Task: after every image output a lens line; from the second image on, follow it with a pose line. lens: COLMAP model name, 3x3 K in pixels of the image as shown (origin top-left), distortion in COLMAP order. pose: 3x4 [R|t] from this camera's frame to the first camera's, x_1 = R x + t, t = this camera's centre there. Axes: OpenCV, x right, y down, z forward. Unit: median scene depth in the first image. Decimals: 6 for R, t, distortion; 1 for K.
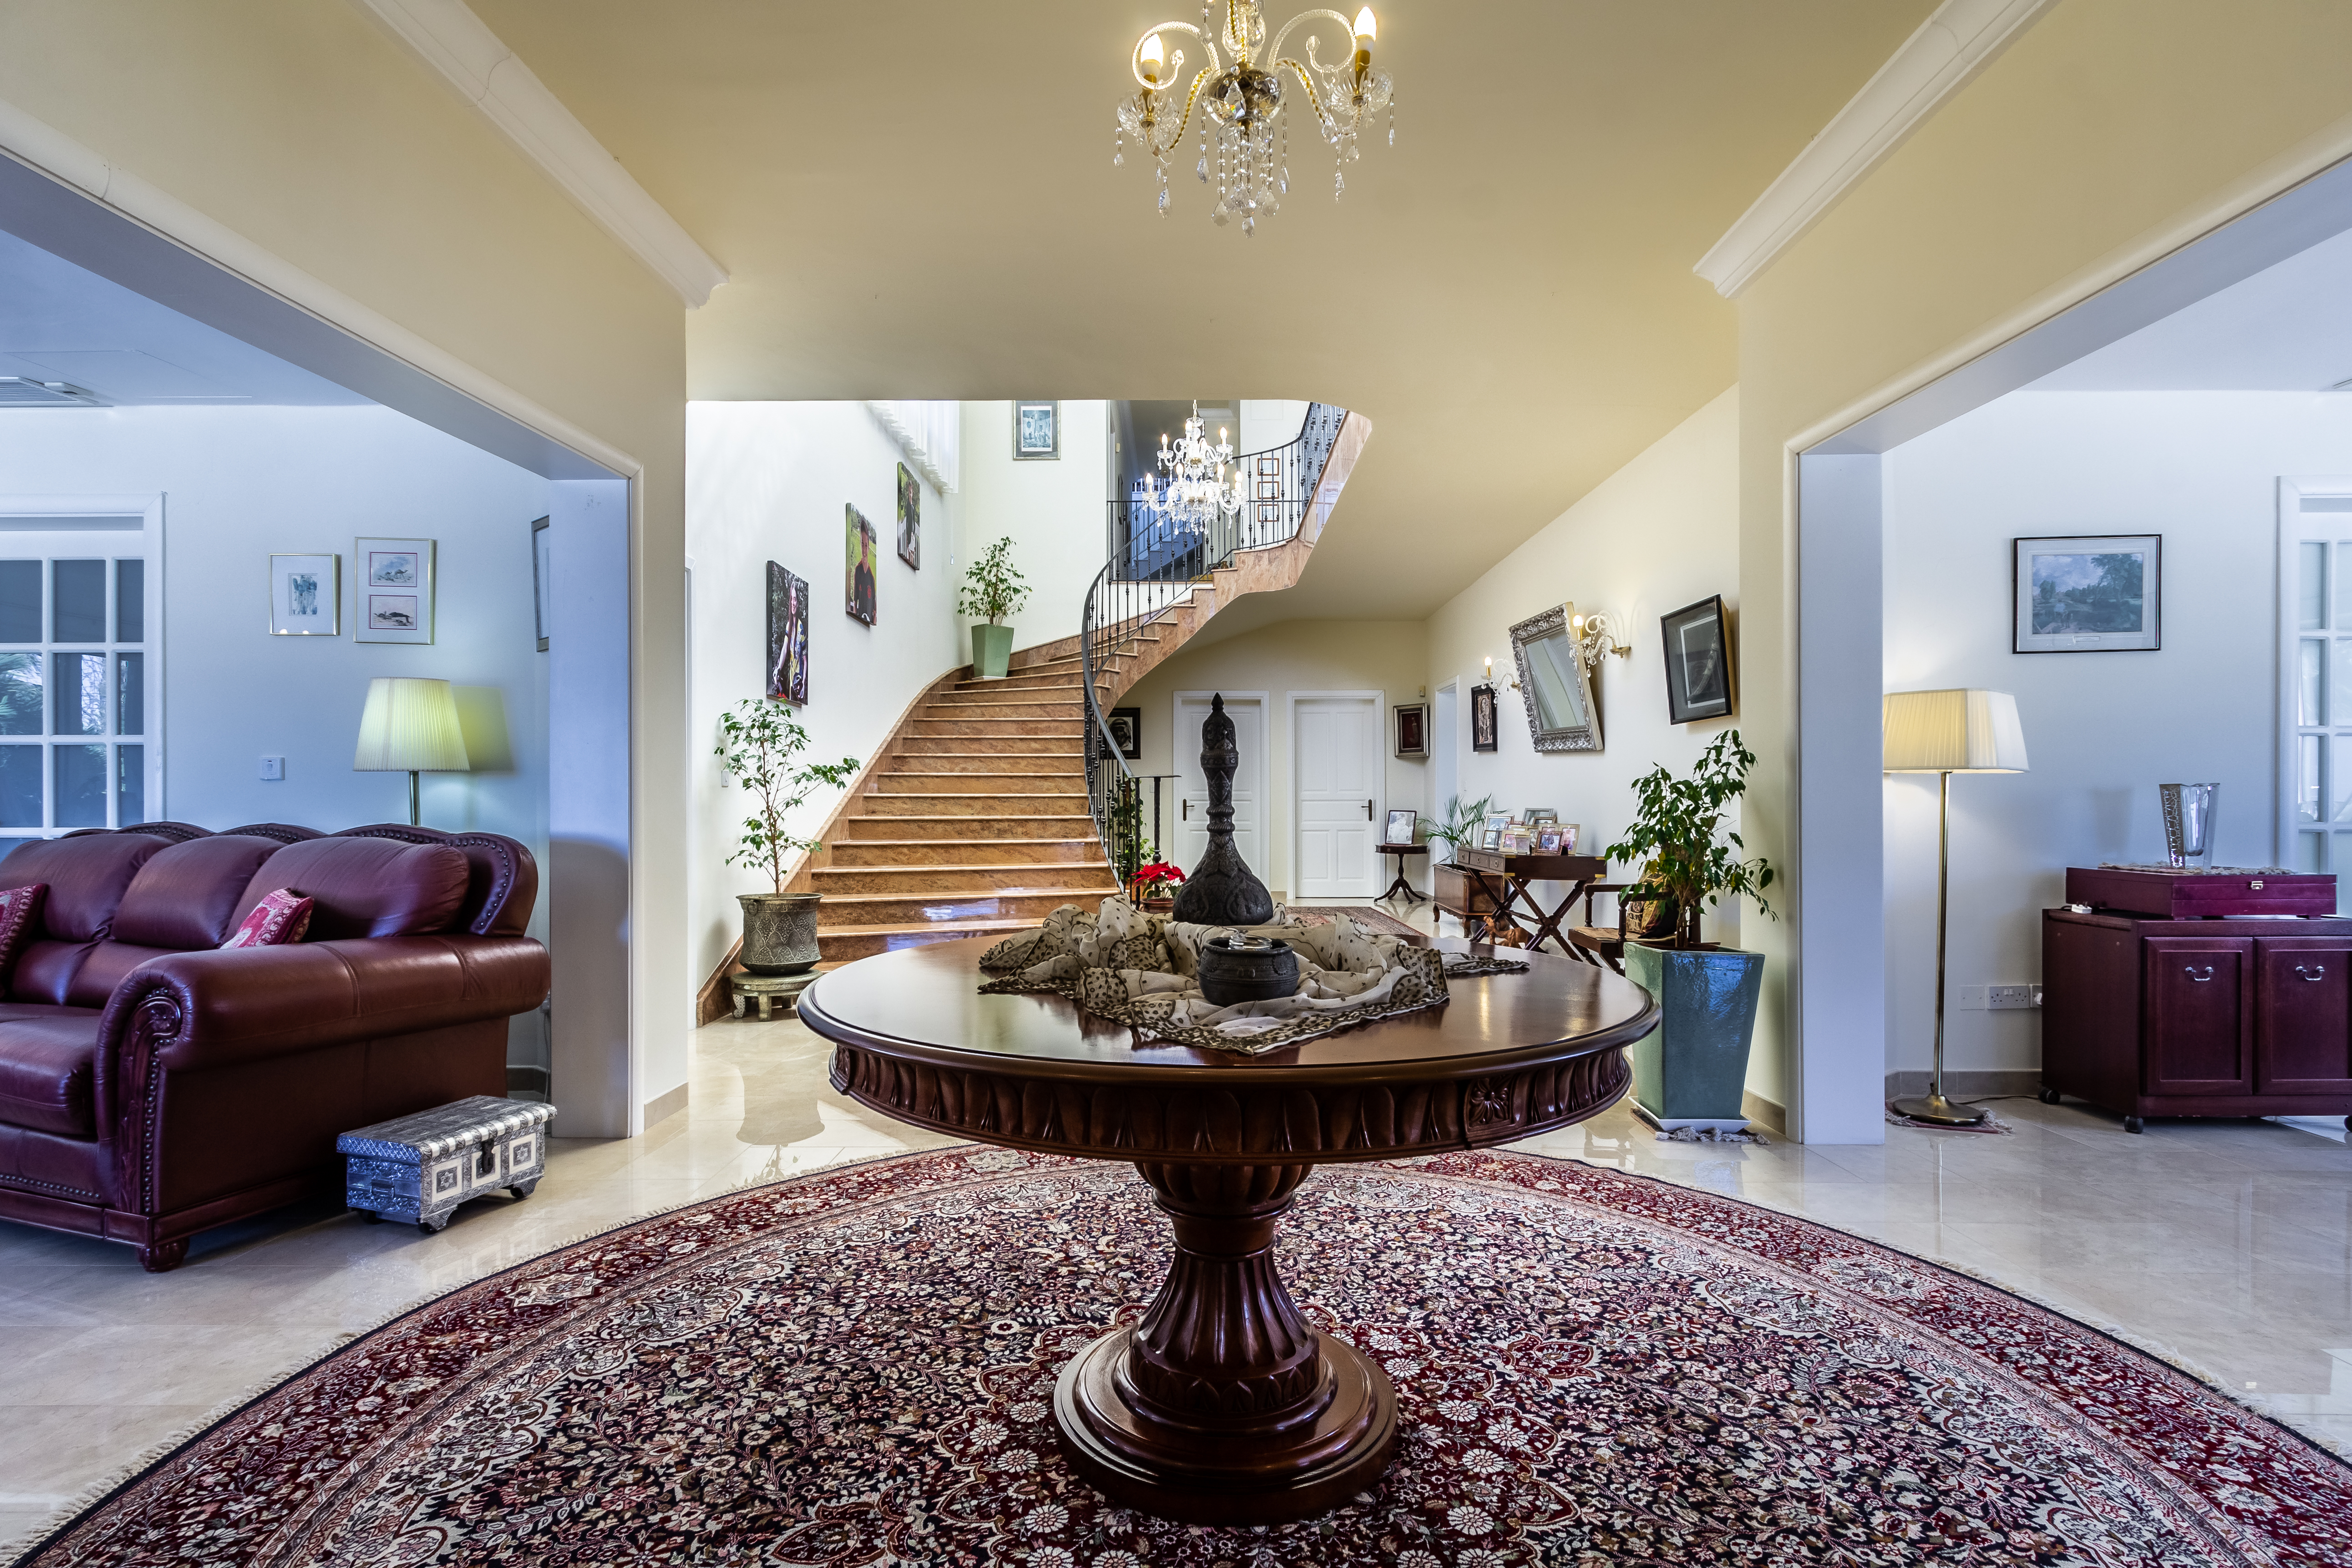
lens RADIAL K [[1120.8, 0, 1176.0], [0, 1120.8, 784.0], [0, 0, 1]] dist [-0.001722, -0.000313]
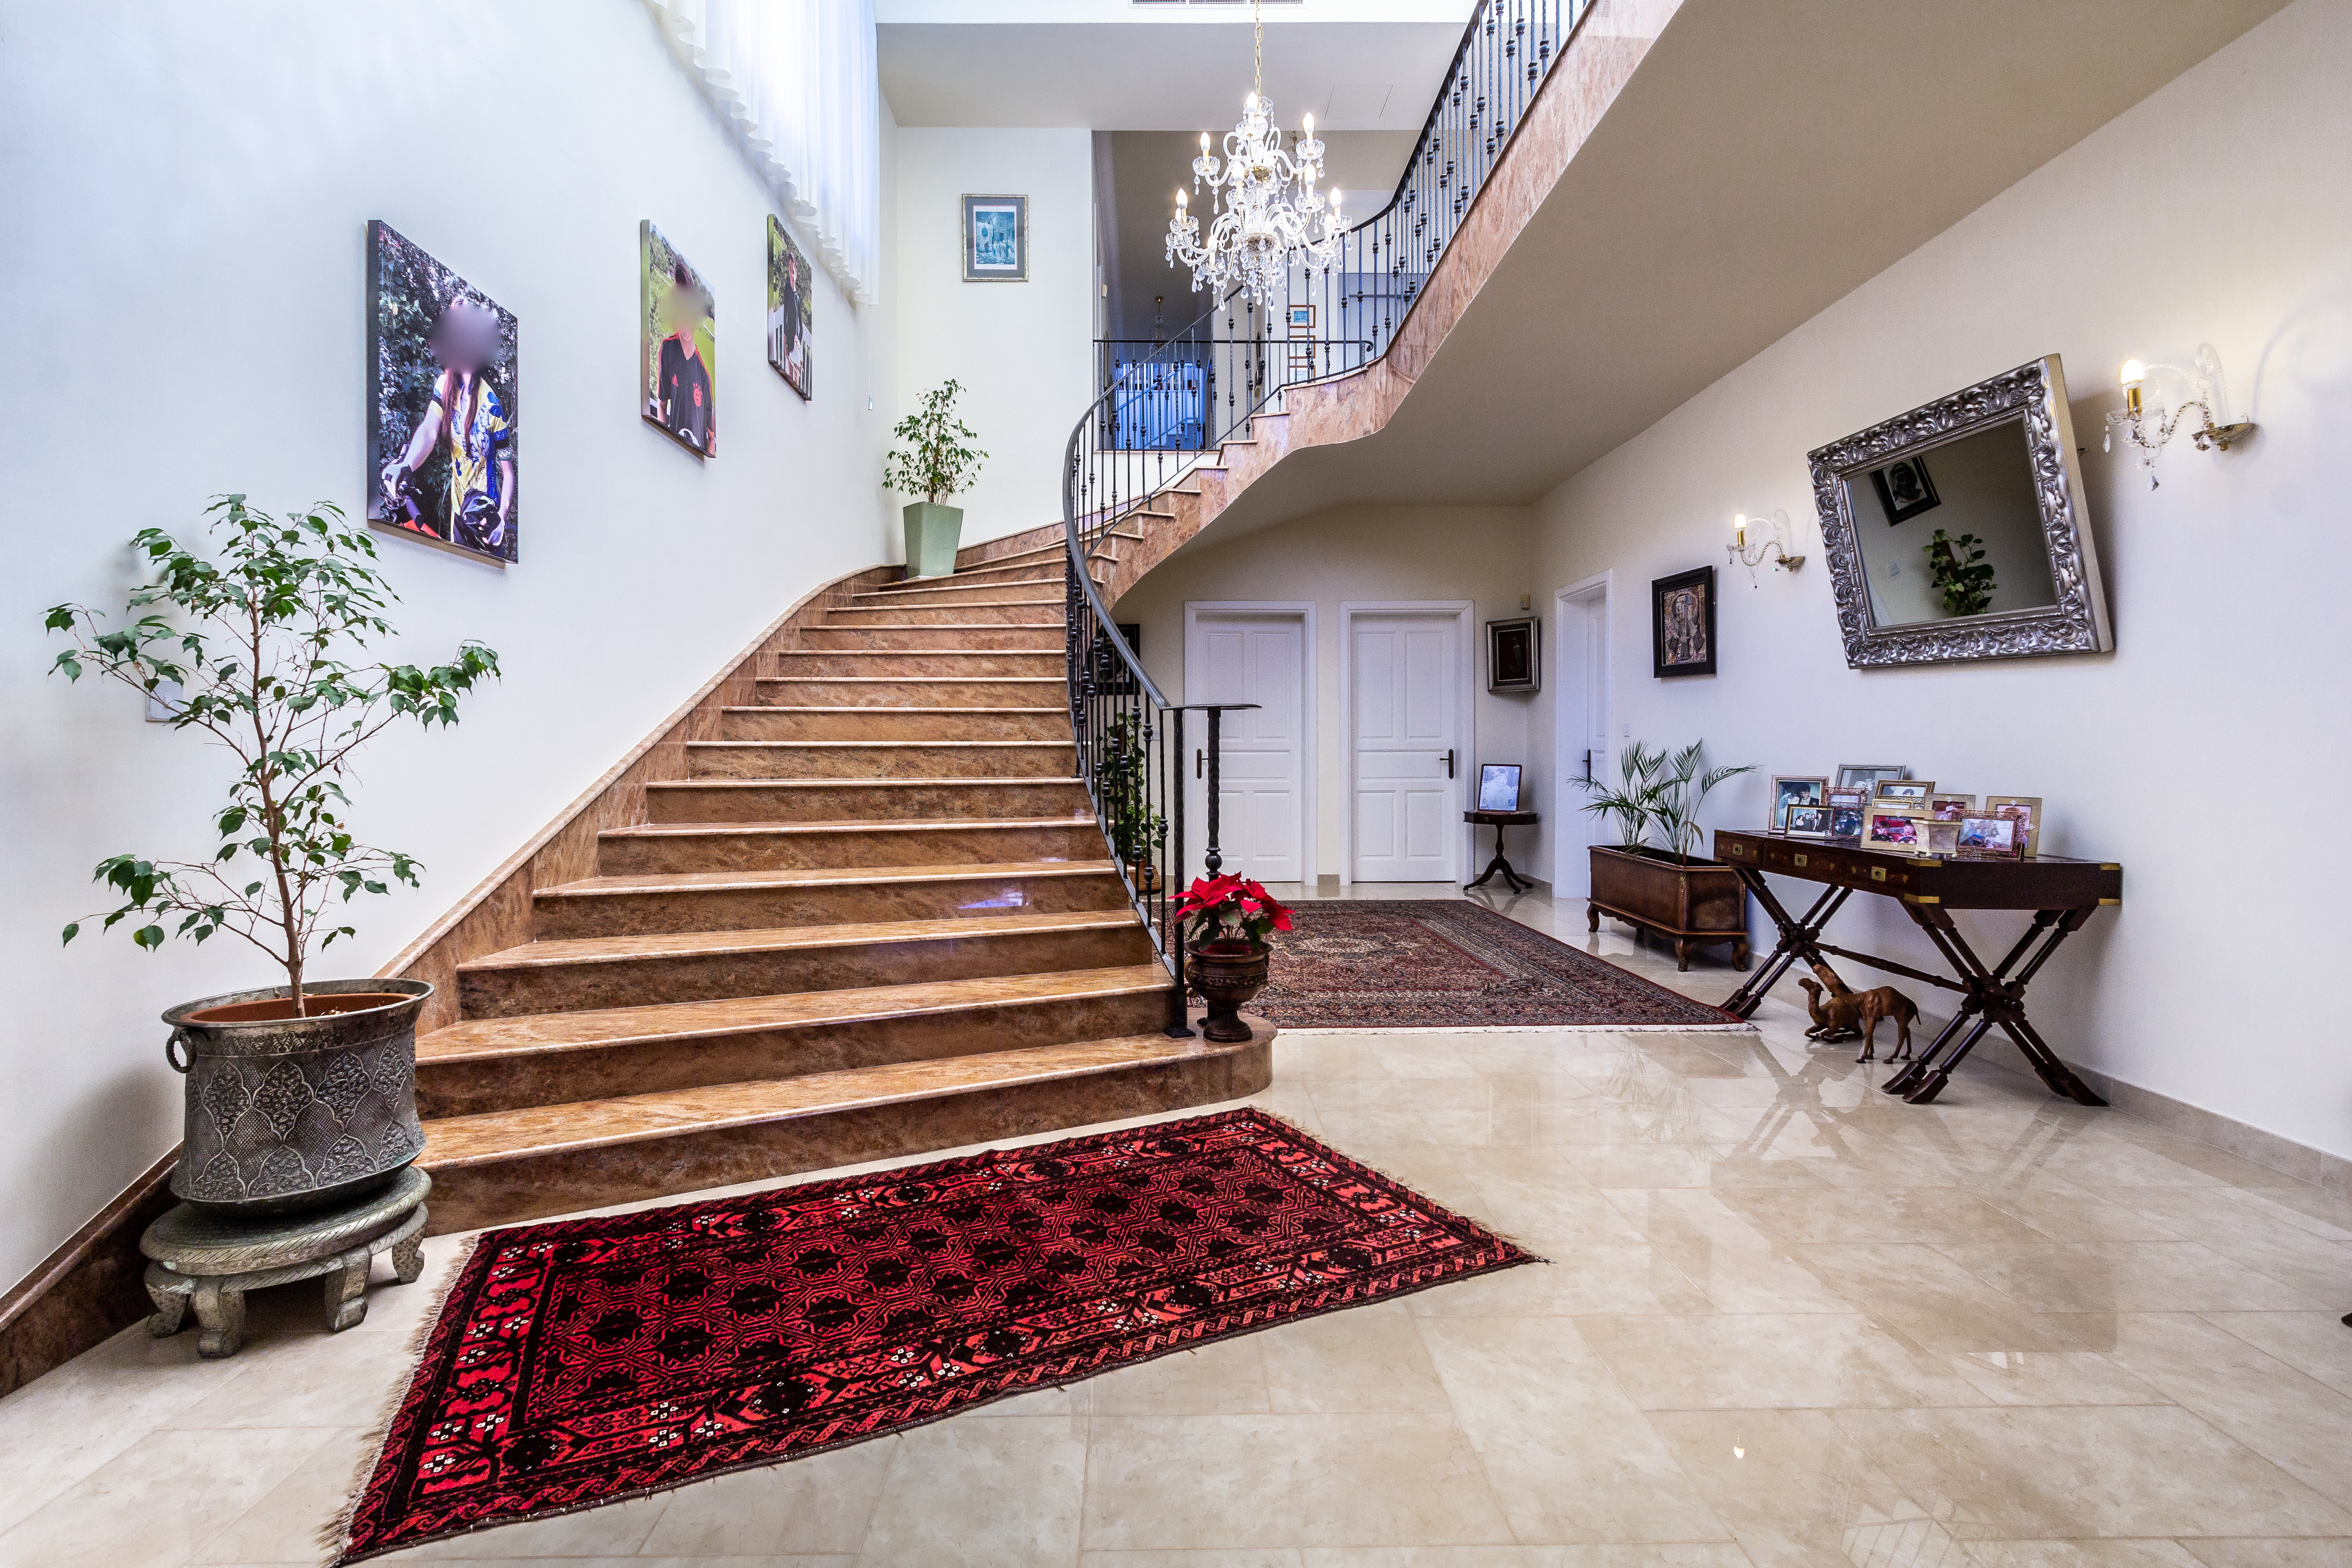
lens RADIAL K [[1106.7, 0, 1192.7], [0, 1106.7, 738.5], [0, 0, 1]] dist [0.001560, 0.000300]
pose [[0.999086, -0.001119, 0.042733, -0.038942], [0.000939, 0.999991, 0.004246, 0.004299], [-0.042737, -0.004202, 0.999078, 0.385045]]
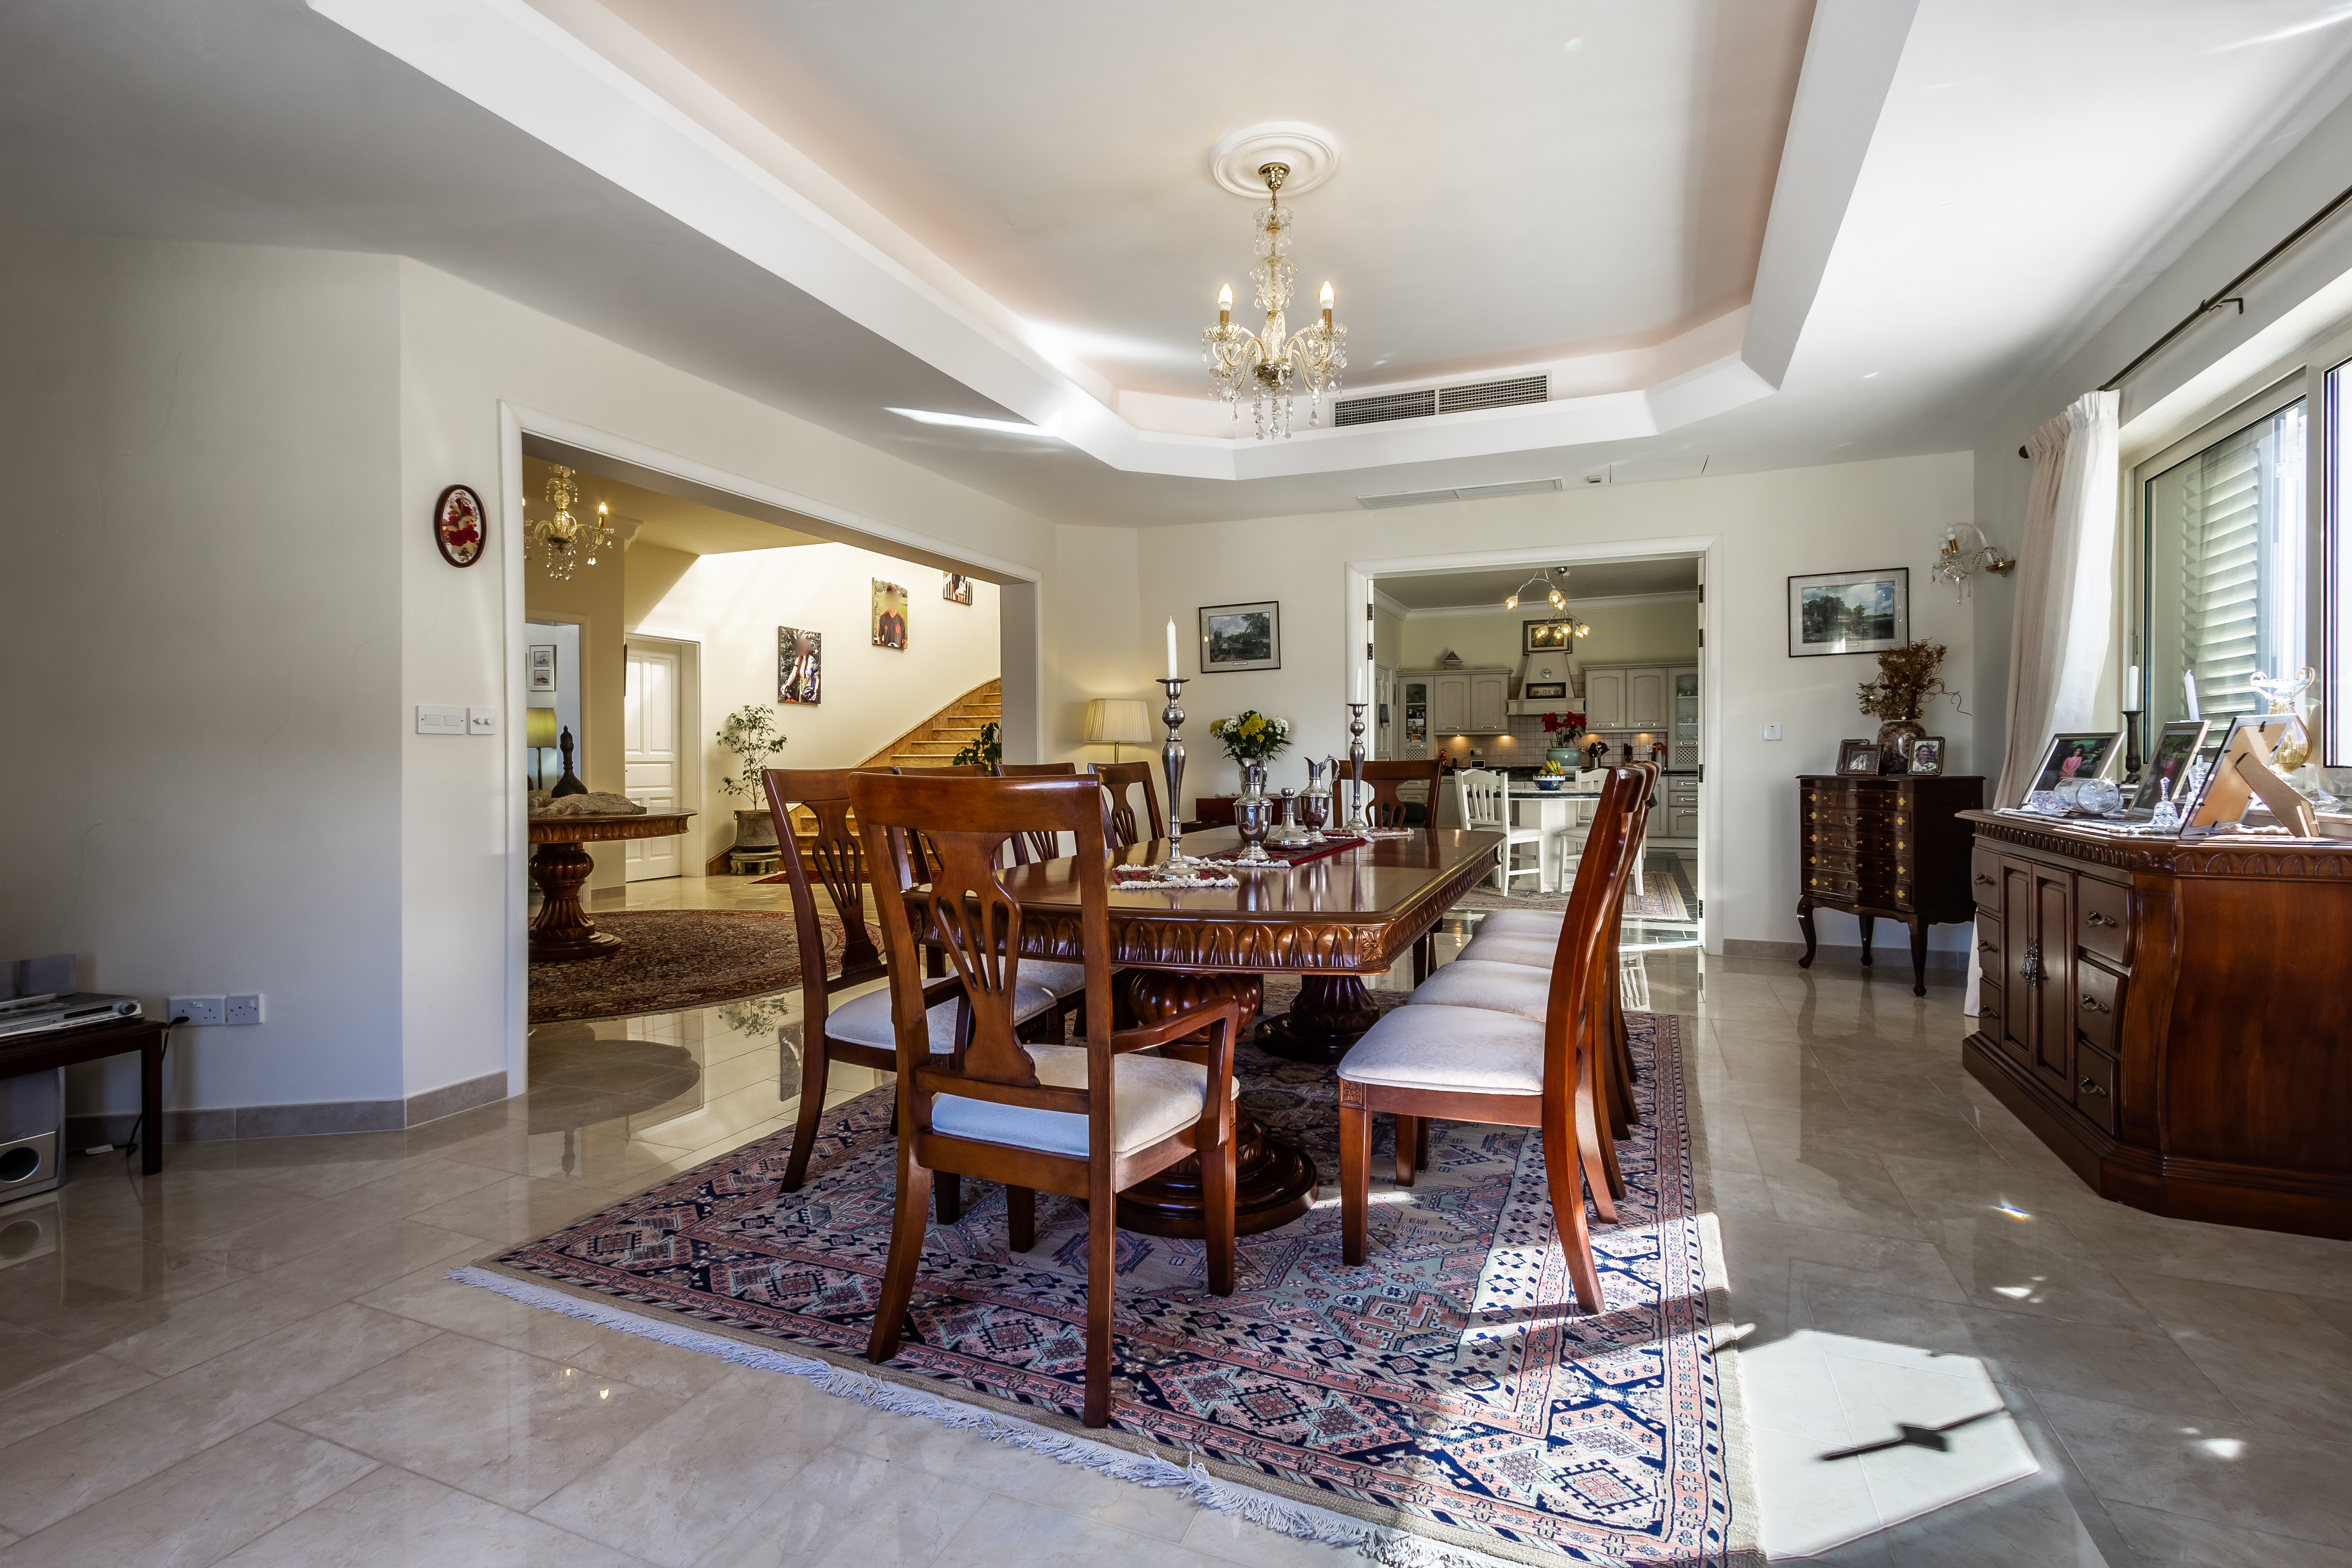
lens RADIAL K [[1111.6, 0, 1148.1], [0, 1111.6, 744.4], [0, 0, 1]] dist [-0.001434, -0.000216]
pose [[0.916028, -0.005851, -0.401072, 0.635847], [0.006043, 0.999981, -0.000786, -0.003017], [0.401070, -0.001704, 0.916046, -0.283724]]
